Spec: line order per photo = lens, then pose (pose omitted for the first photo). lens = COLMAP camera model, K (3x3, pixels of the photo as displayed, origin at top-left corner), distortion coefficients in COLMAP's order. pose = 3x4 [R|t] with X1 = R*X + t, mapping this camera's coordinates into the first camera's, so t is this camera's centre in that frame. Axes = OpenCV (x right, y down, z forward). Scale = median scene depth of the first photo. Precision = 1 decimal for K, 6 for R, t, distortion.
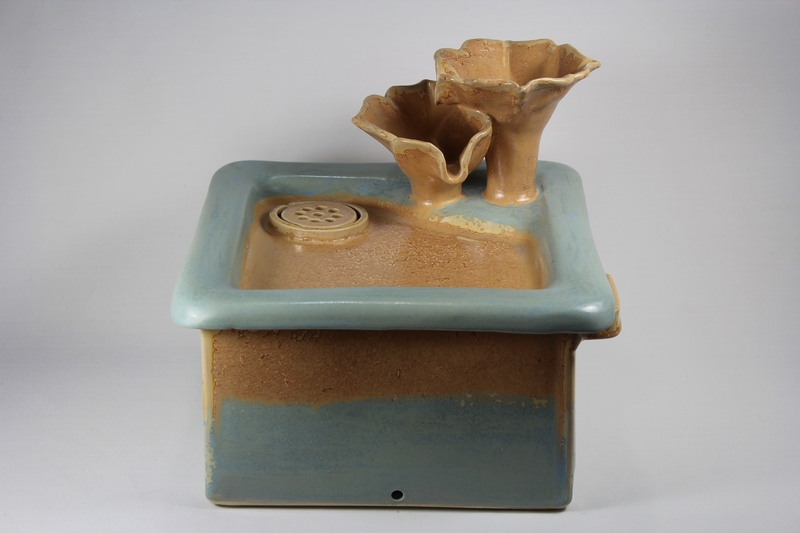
lens RADIAL K [[1720.6, 0, 400.0], [0, 1720.6, 266.5], [0, 0, 1]] dist [0.057746, 0.038405]
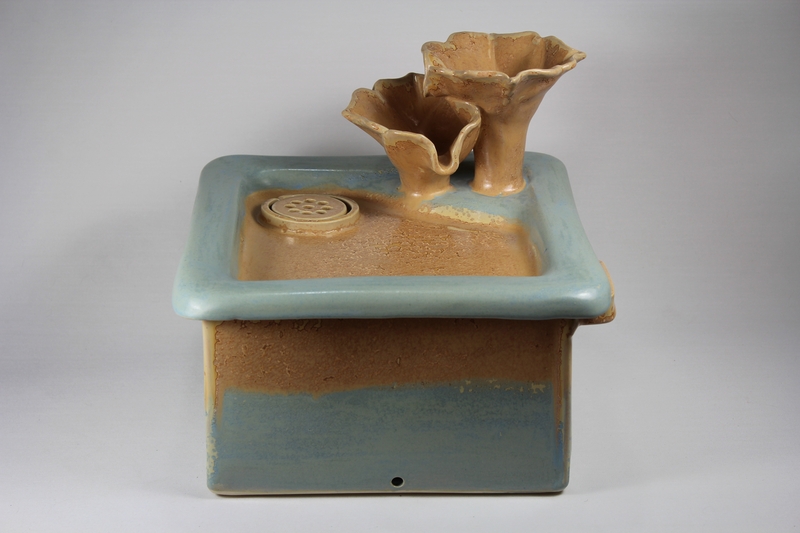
lens RADIAL K [[1720.6, 0, 400.0], [0, 1720.6, 266.5], [0, 0, 1]] dist [0.057746, 0.038405]
pose [[0.999149, -0.014615, 0.038572, -0.037136], [0.014652, 0.999892, -0.000680, 0.006770], [-0.038558, 0.001244, 0.999256, -0.012919]]
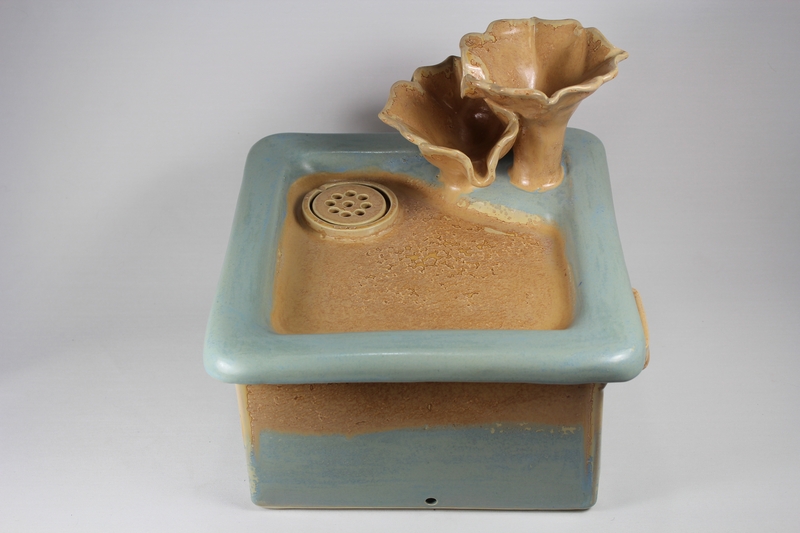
lens RADIAL K [[1233.2, 0, 400.0], [0, 1233.2, 266.5], [0, 0, 1]] dist [-0.020673, -0.027895]
pose [[0.999227, -0.018986, -0.034422, 0.008102], [0.027295, 0.965231, 0.259971, -0.202527], [0.028289, -0.260710, 0.965003, 0.306080]]
